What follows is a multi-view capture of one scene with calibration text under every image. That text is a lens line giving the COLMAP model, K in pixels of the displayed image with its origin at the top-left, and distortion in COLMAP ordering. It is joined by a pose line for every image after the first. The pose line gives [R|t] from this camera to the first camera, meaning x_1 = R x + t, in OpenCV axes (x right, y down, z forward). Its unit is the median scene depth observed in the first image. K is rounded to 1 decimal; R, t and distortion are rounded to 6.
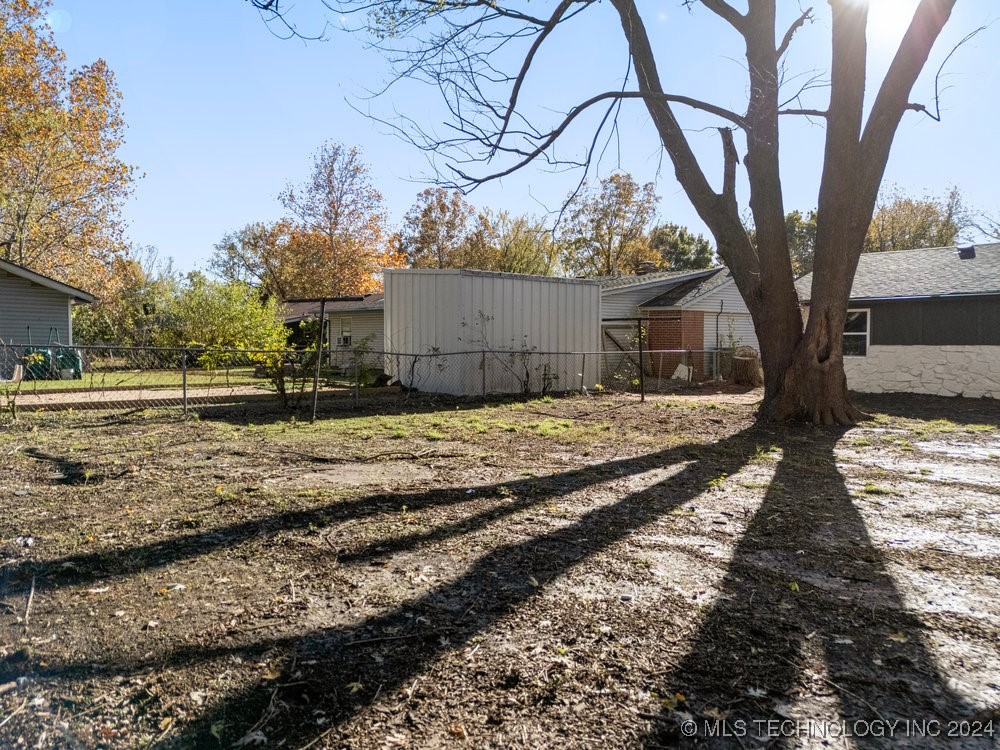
lens RADIAL K [[757.7, 0, 486.2], [0, 757.7, 370.6], [0, 0, 1]] dist [0.088072, -0.078067]
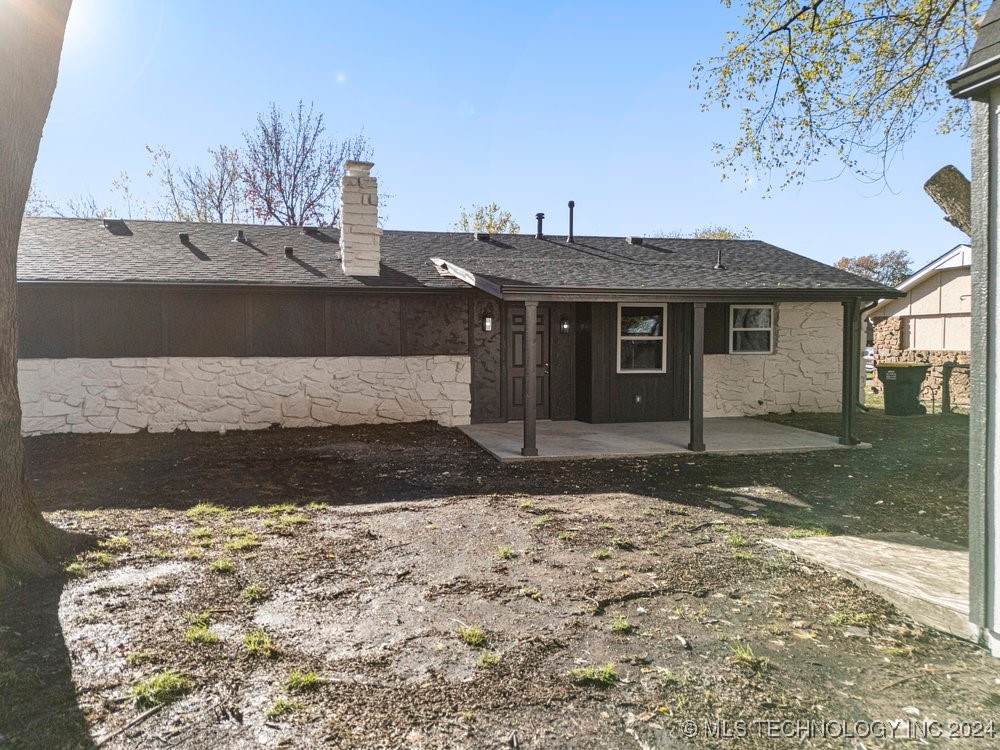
lens RADIAL K [[757.7, 0, 486.2], [0, 757.7, 370.6], [0, 0, 1]] dist [0.088072, -0.078067]
pose [[0.419918, -0.040538, 0.906656, 0.122692], [0.042542, 0.998783, 0.024954, -0.025008], [-0.906565, 0.028092, 0.421131, 0.432808]]
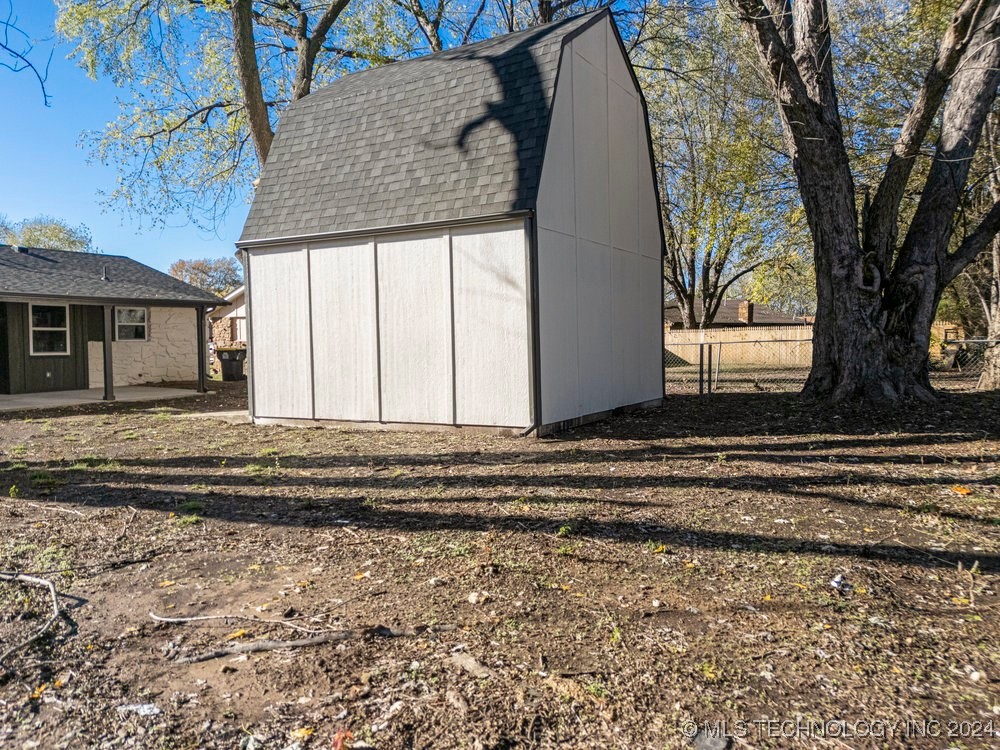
lens RADIAL K [[765.7, 0, 524.0], [0, 765.7, 374.2], [0, 0, 1]] dist [0.088496, -0.104444]
pose [[-0.404067, -0.045596, 0.913592, -0.337200], [0.041389, 0.996823, 0.068055, -0.016425], [-0.913792, 0.065312, -0.400896, 0.452690]]
